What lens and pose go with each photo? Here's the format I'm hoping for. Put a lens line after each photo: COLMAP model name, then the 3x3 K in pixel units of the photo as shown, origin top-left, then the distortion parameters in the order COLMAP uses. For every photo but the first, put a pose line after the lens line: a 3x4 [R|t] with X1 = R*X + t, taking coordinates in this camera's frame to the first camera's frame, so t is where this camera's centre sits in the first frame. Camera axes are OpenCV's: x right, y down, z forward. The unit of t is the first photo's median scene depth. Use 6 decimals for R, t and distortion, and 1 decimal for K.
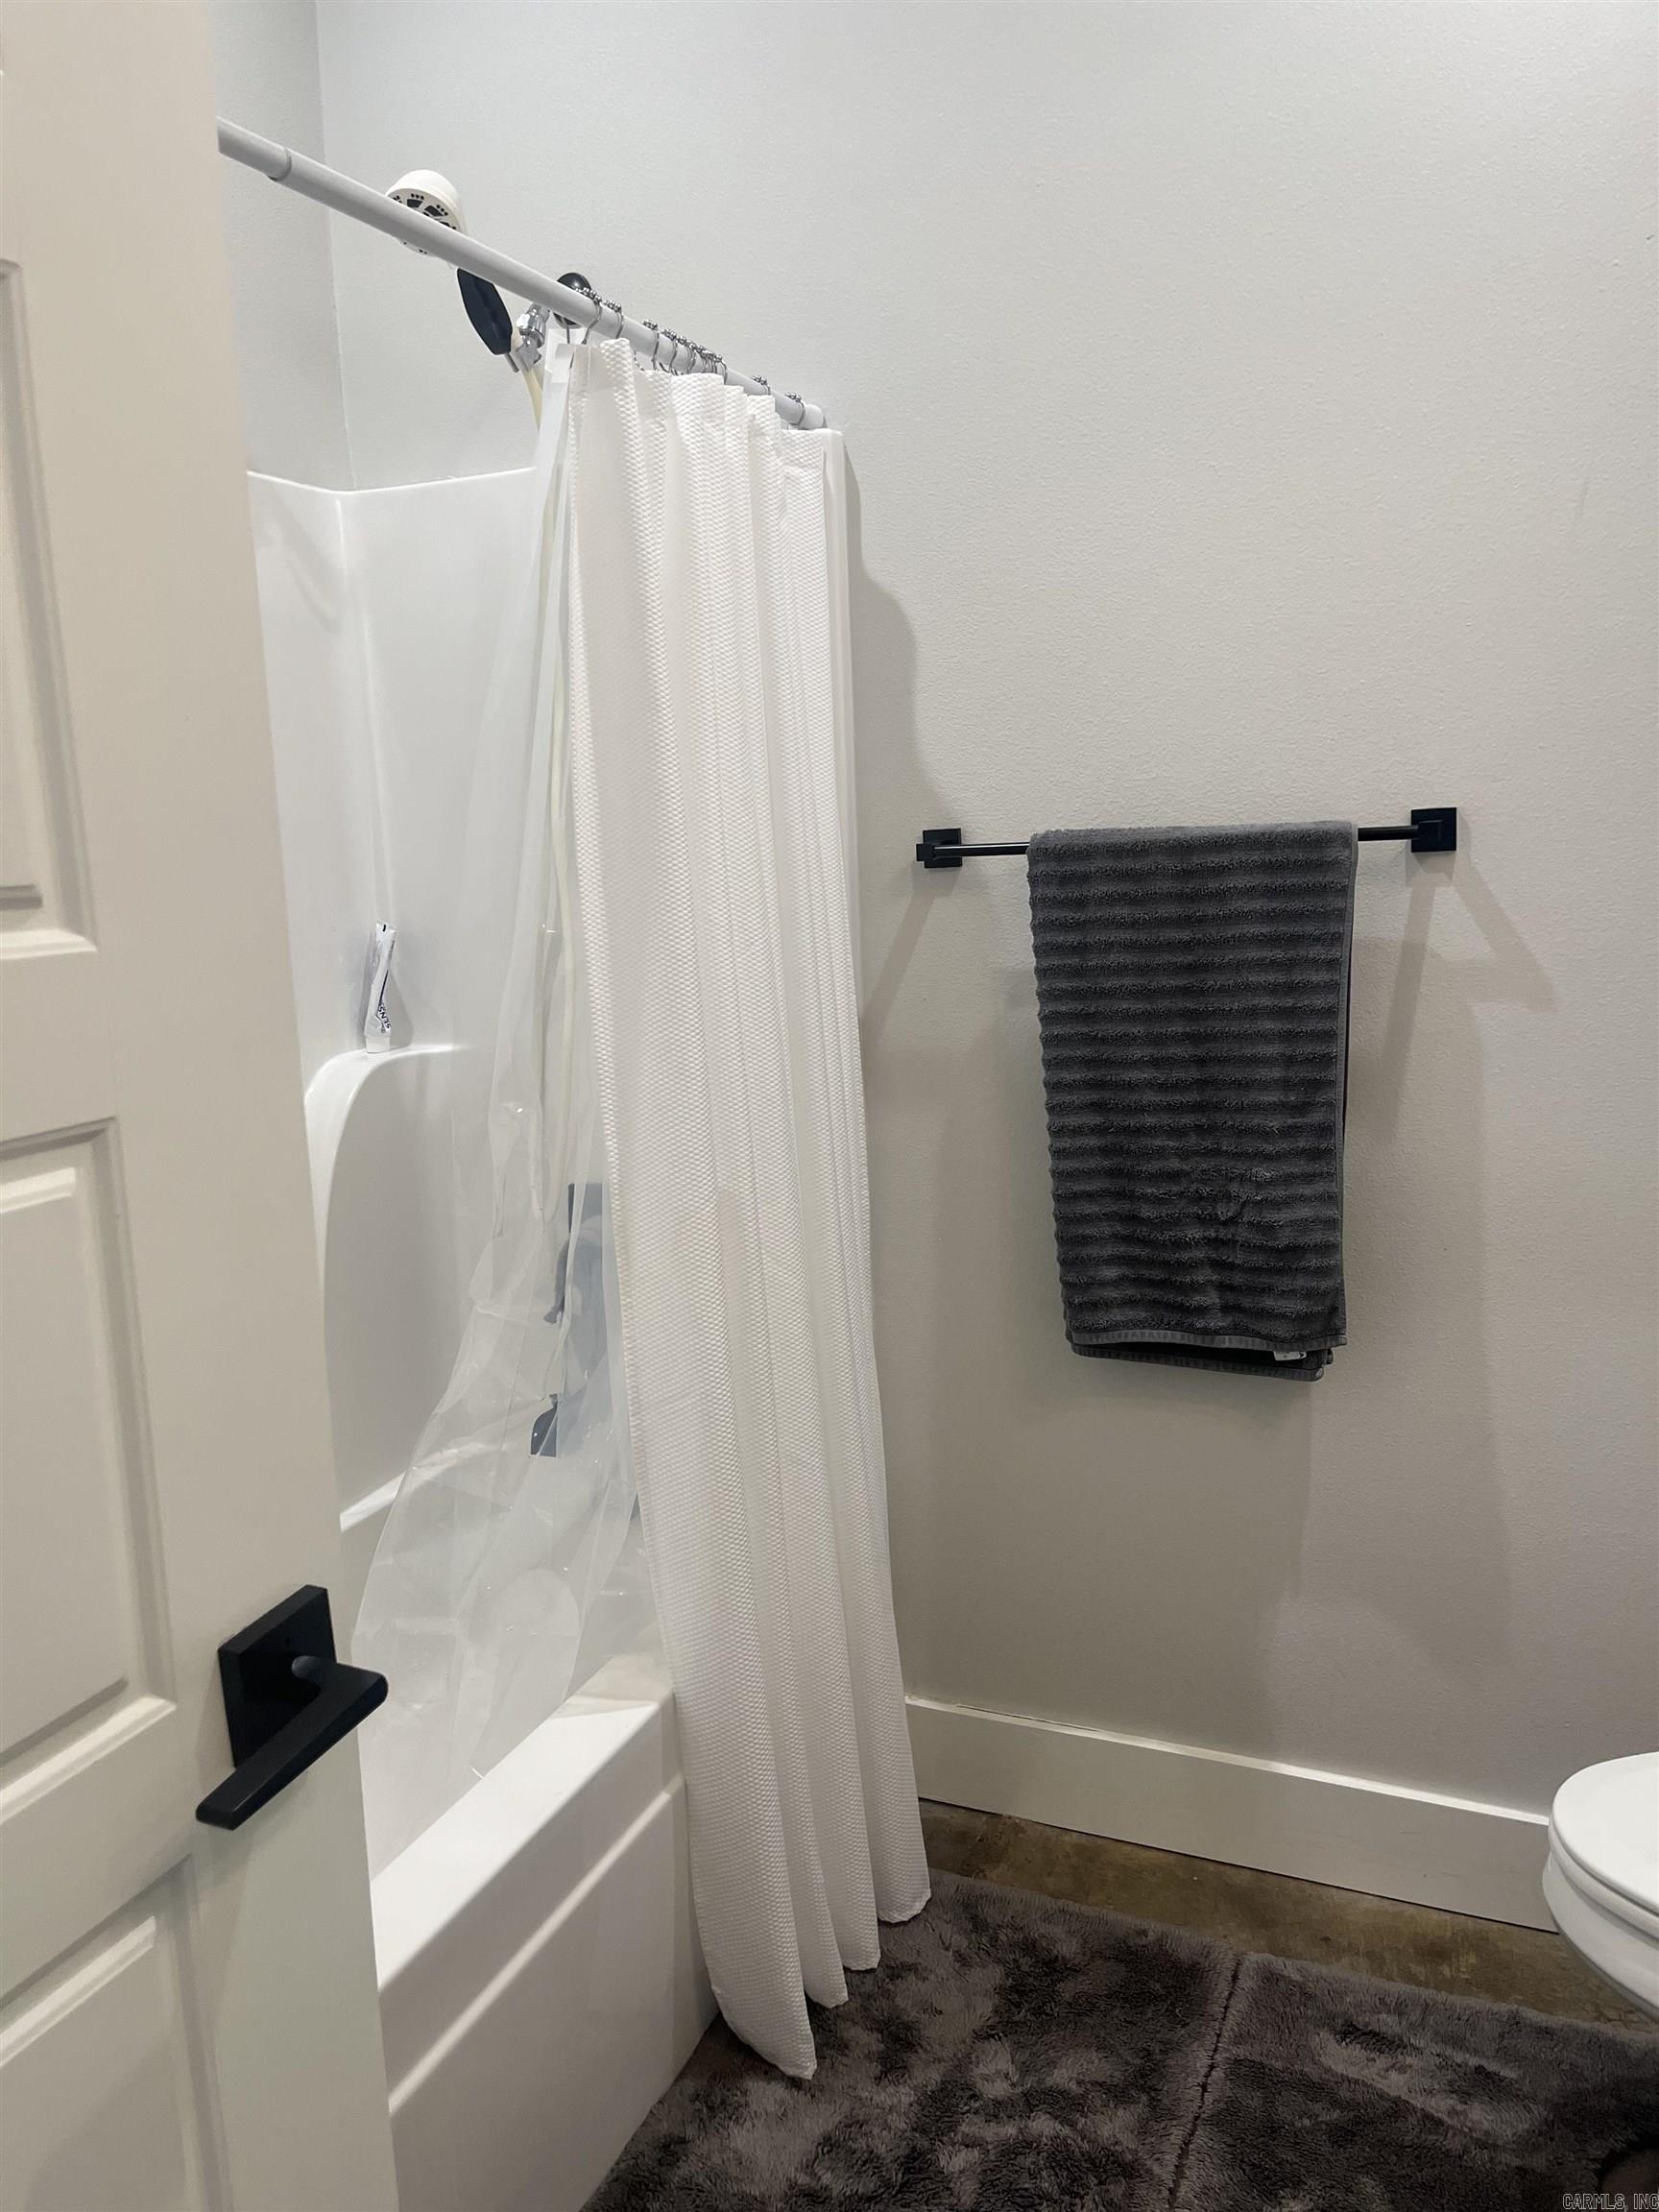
lens RADIAL K [[1669.2, 0, 839.2], [0, 1669.2, 1099.5], [0, 0, 1]] dist [0.082194, -0.114818]
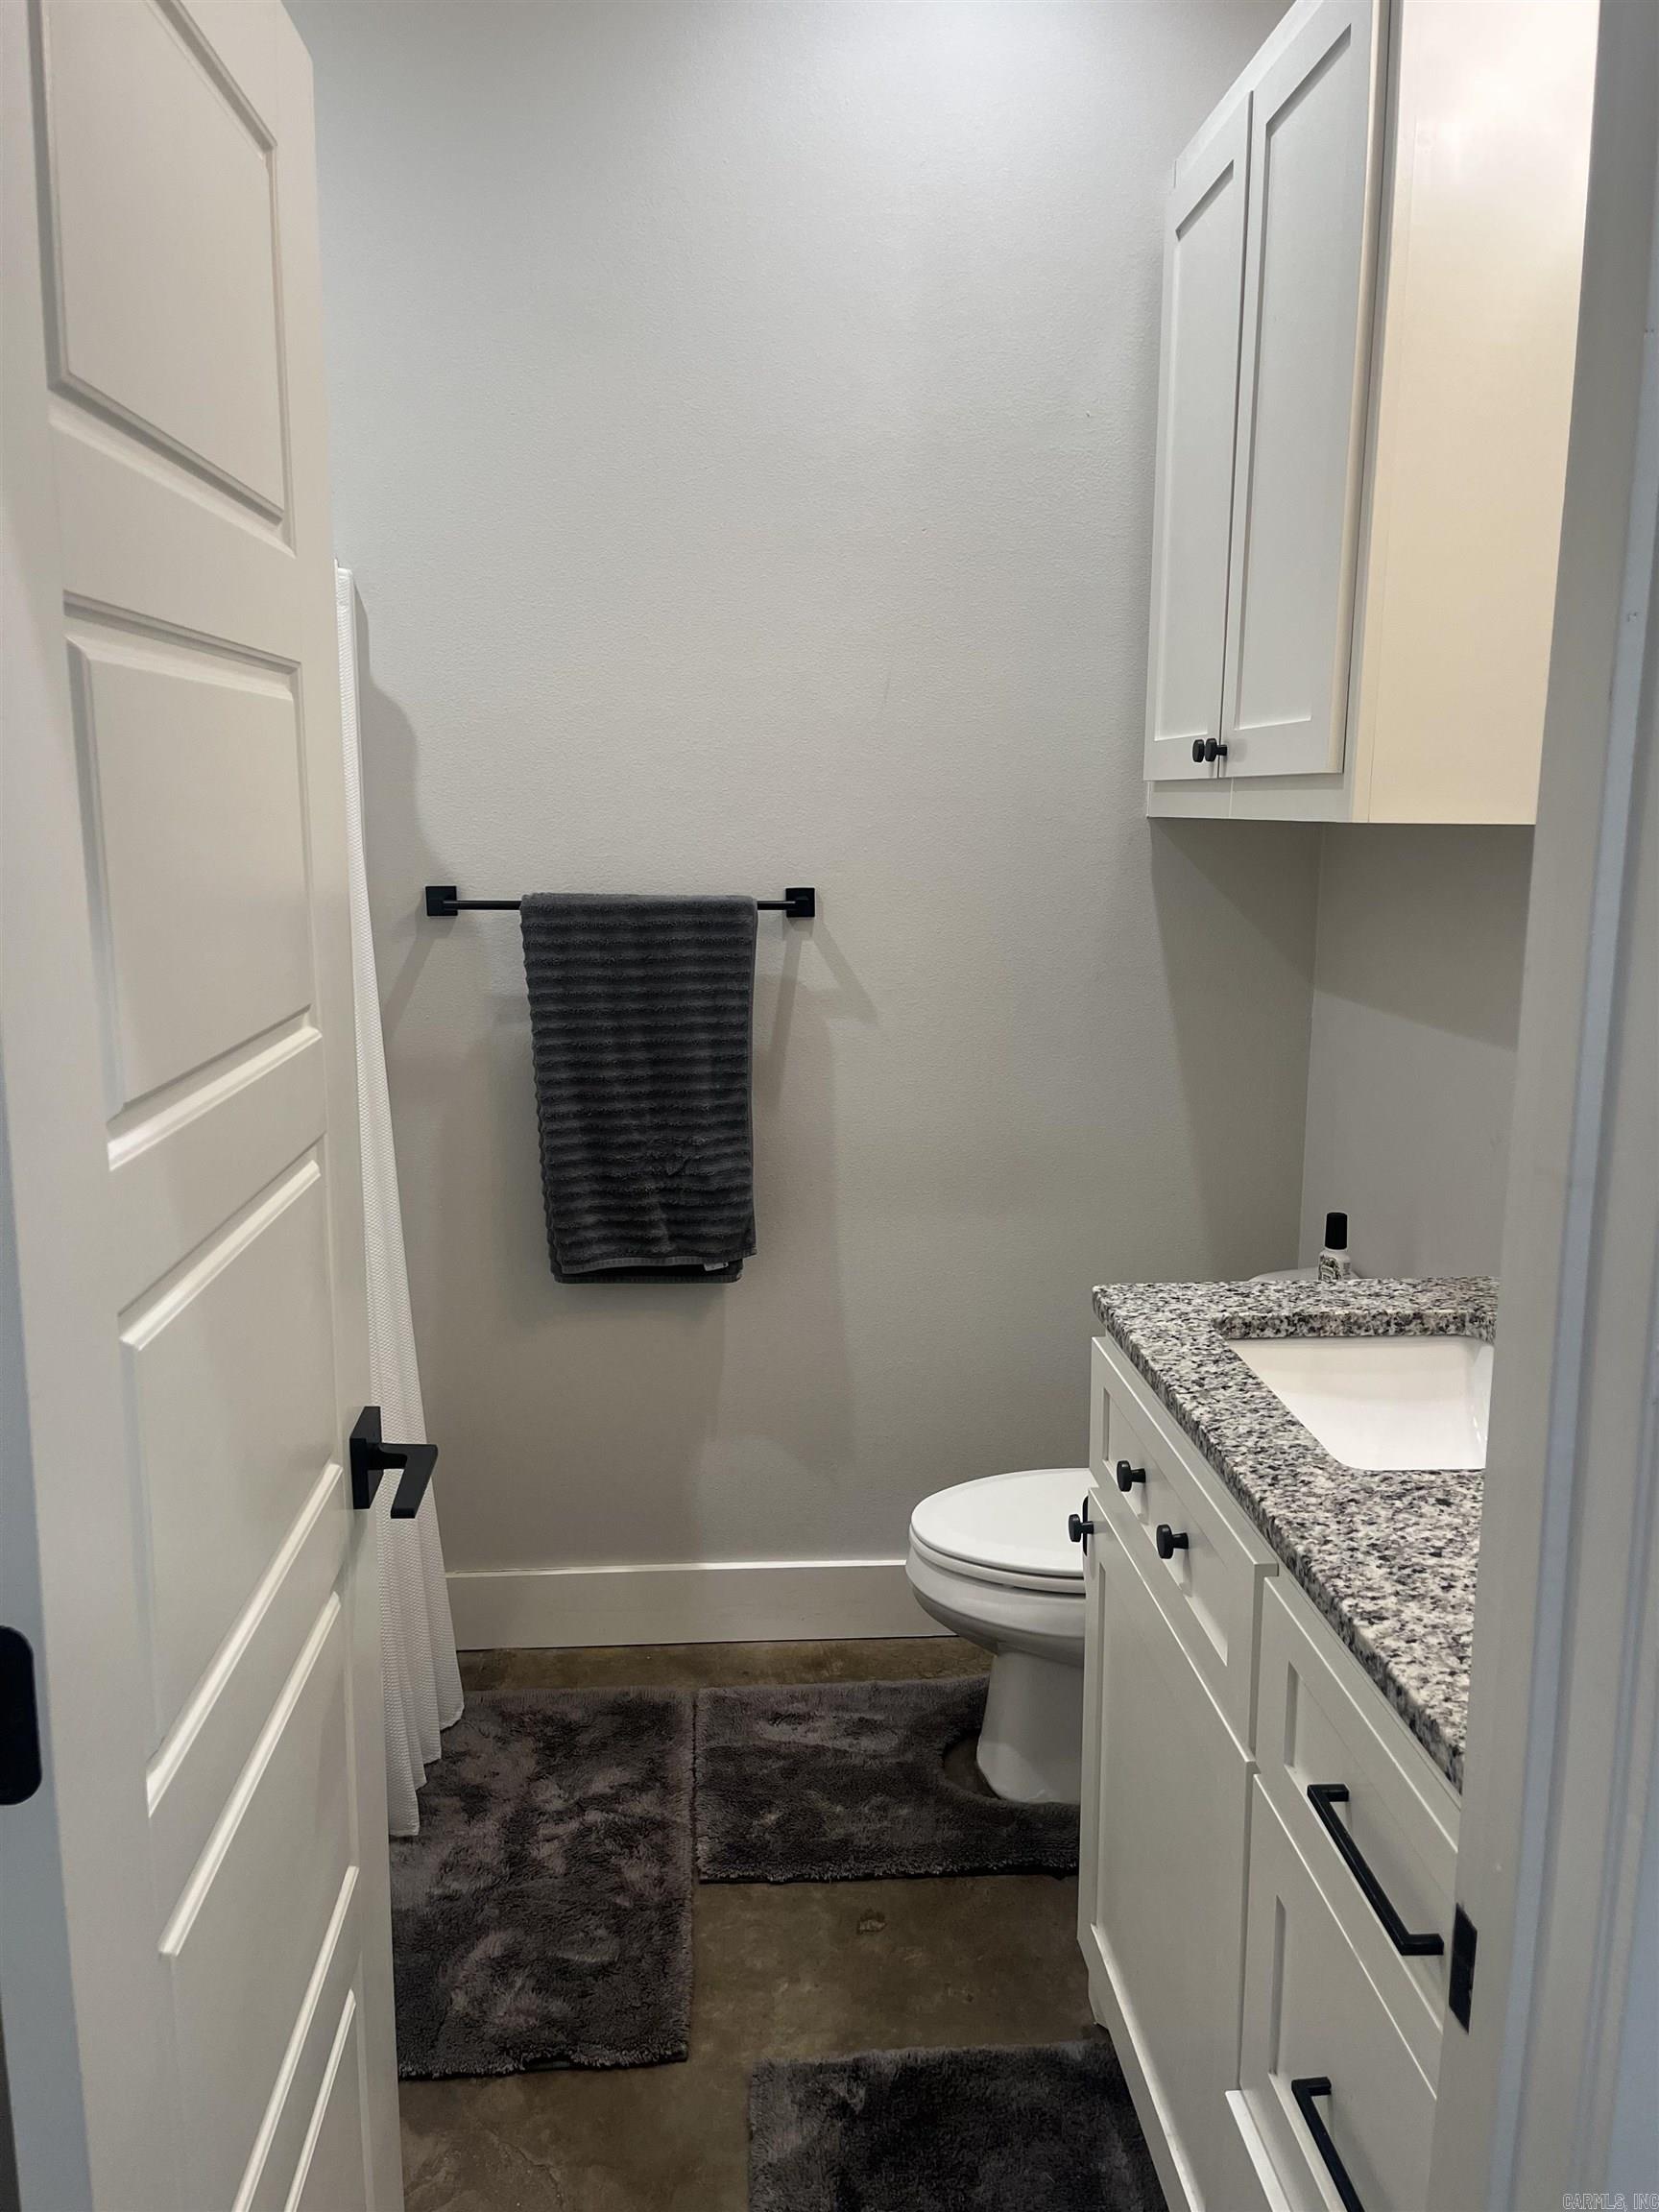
lens RADIAL K [[1669.2, 0, 844.0], [0, 1669.2, 1092.8], [0, 0, 1]] dist [0.082194, -0.114818]
pose [[0.886046, -0.038481, 0.461998, -0.294139], [0.034232, 0.999259, 0.017578, -0.016654], [-0.462332, 0.000240, 0.886707, -0.317496]]
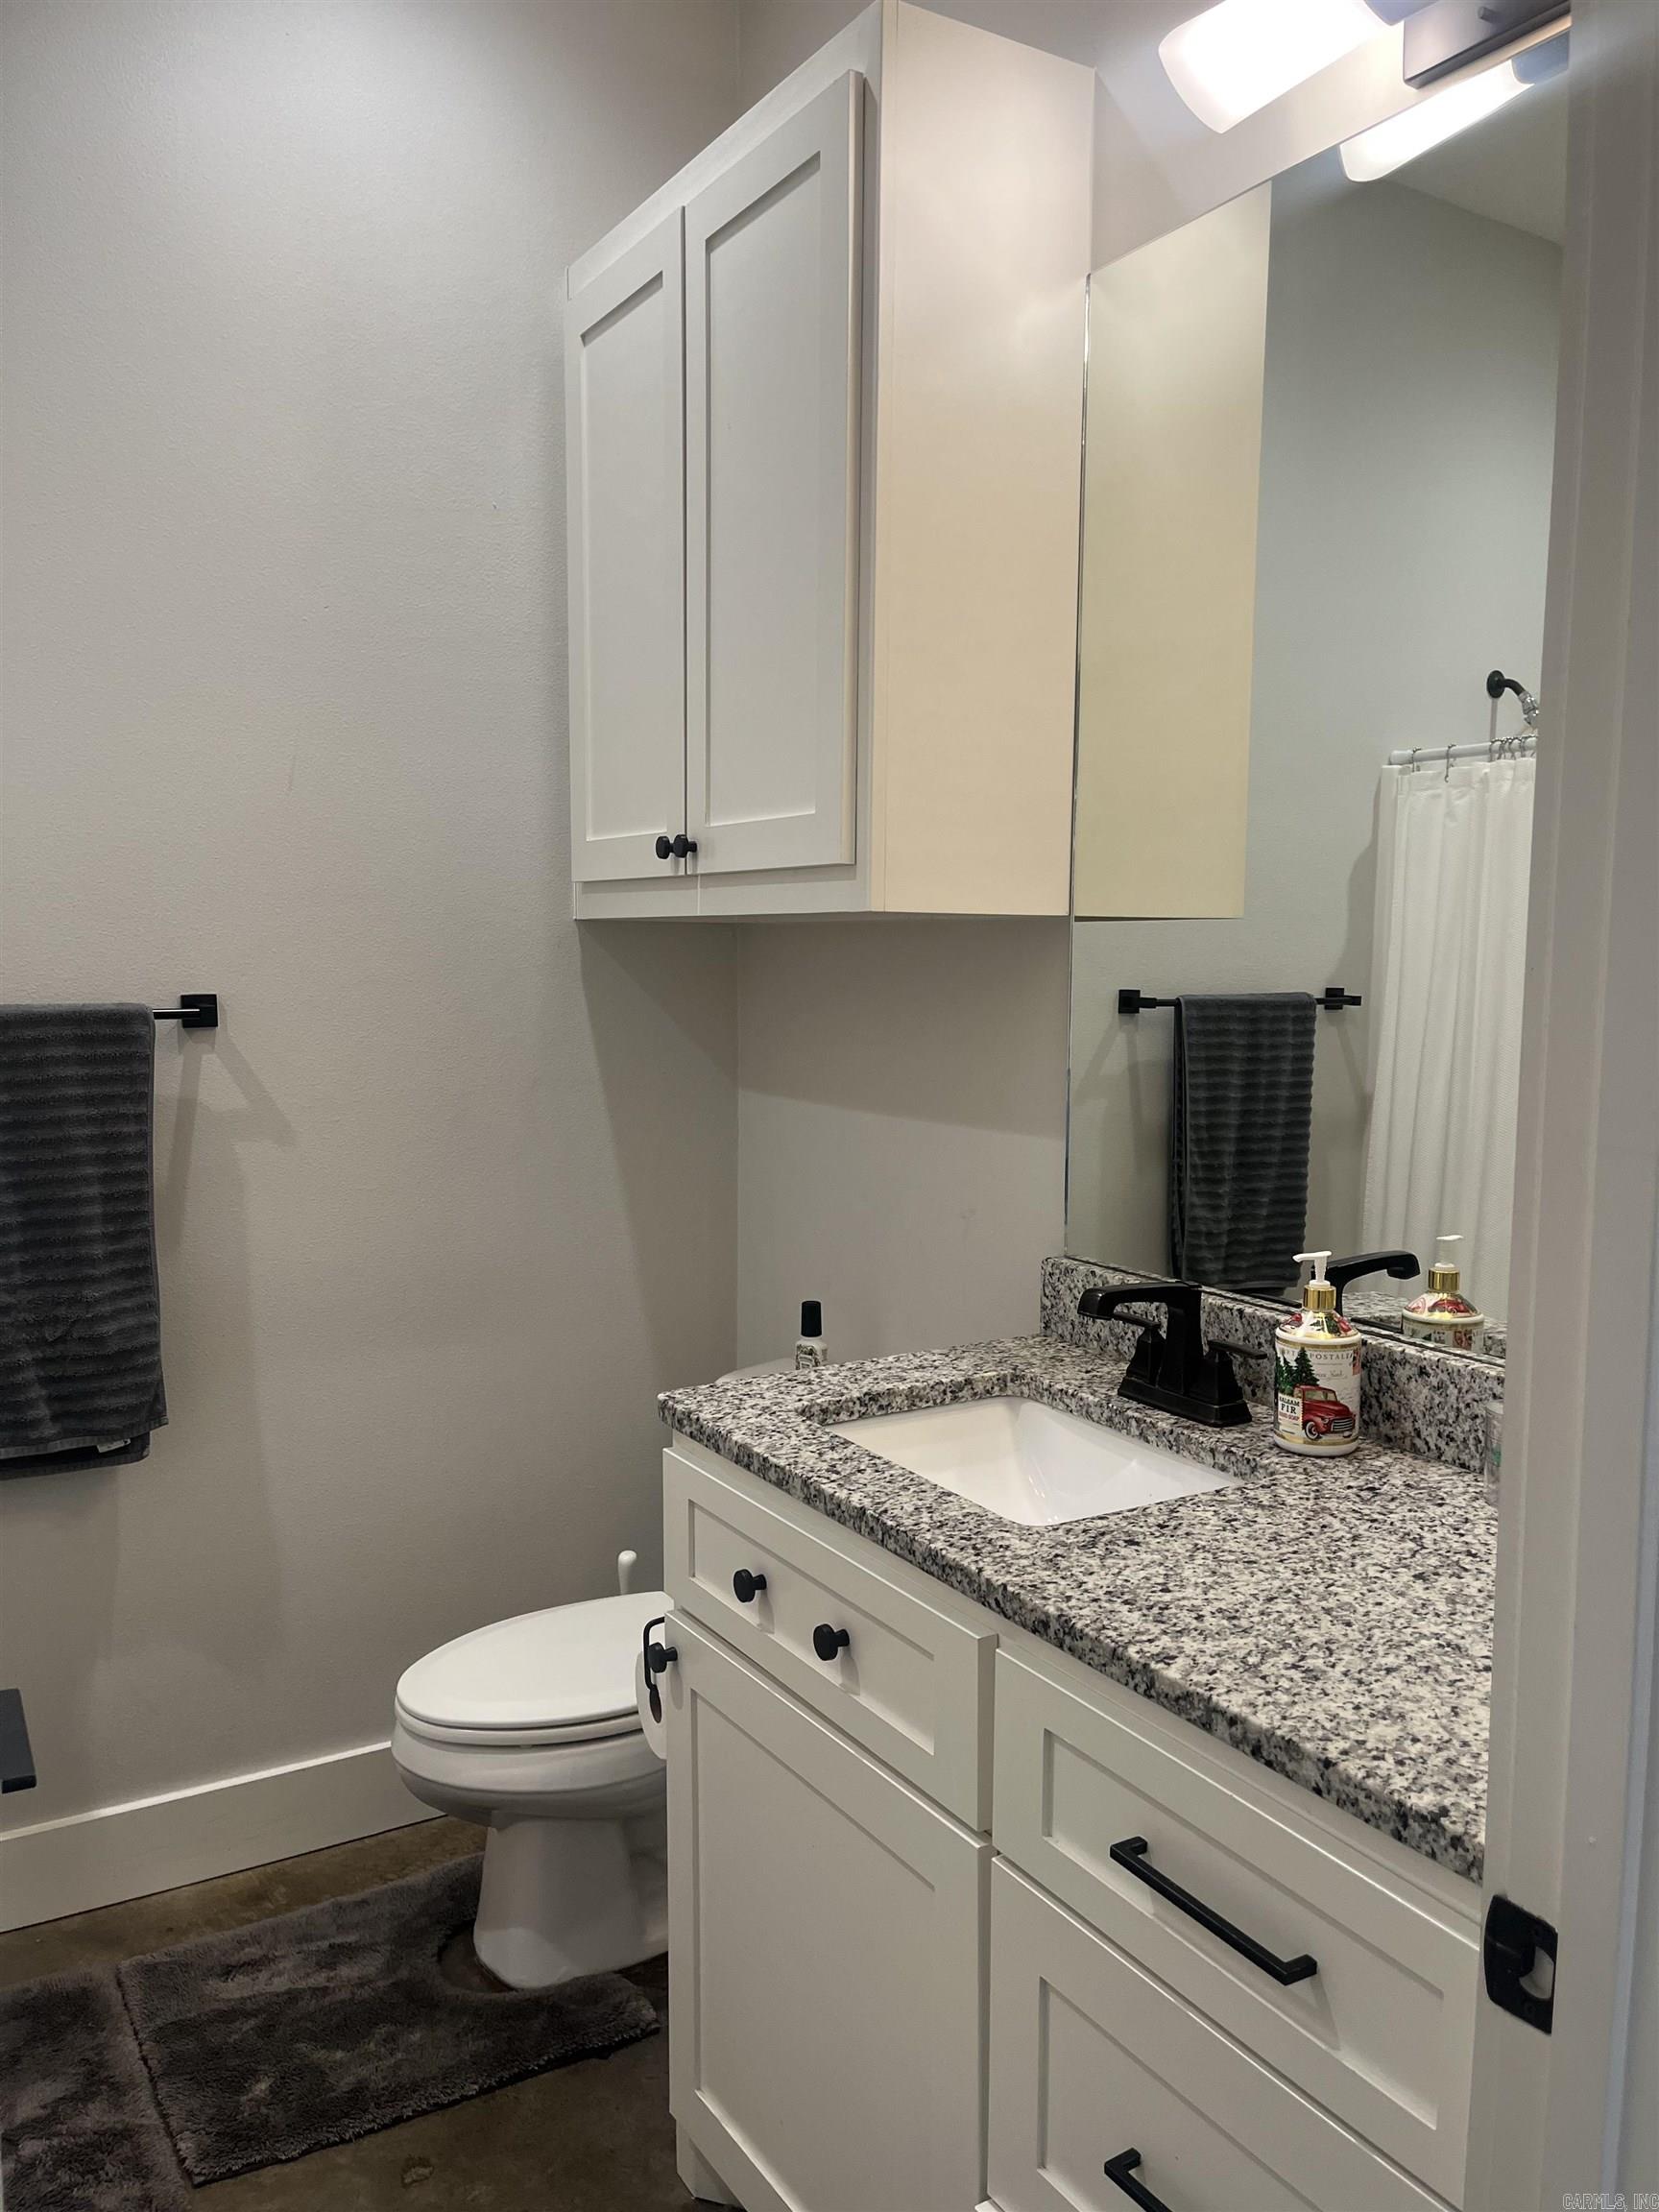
lens RADIAL K [[1669.2, 0, 846.0], [0, 1669.2, 1116.0], [0, 0, 1]] dist [0.082194, -0.114818]
pose [[0.580732, -0.043343, 0.812940, -0.407054], [0.100200, 0.994795, -0.018539, -0.006149], [-0.807905, 0.092223, 0.582052, -0.144354]]
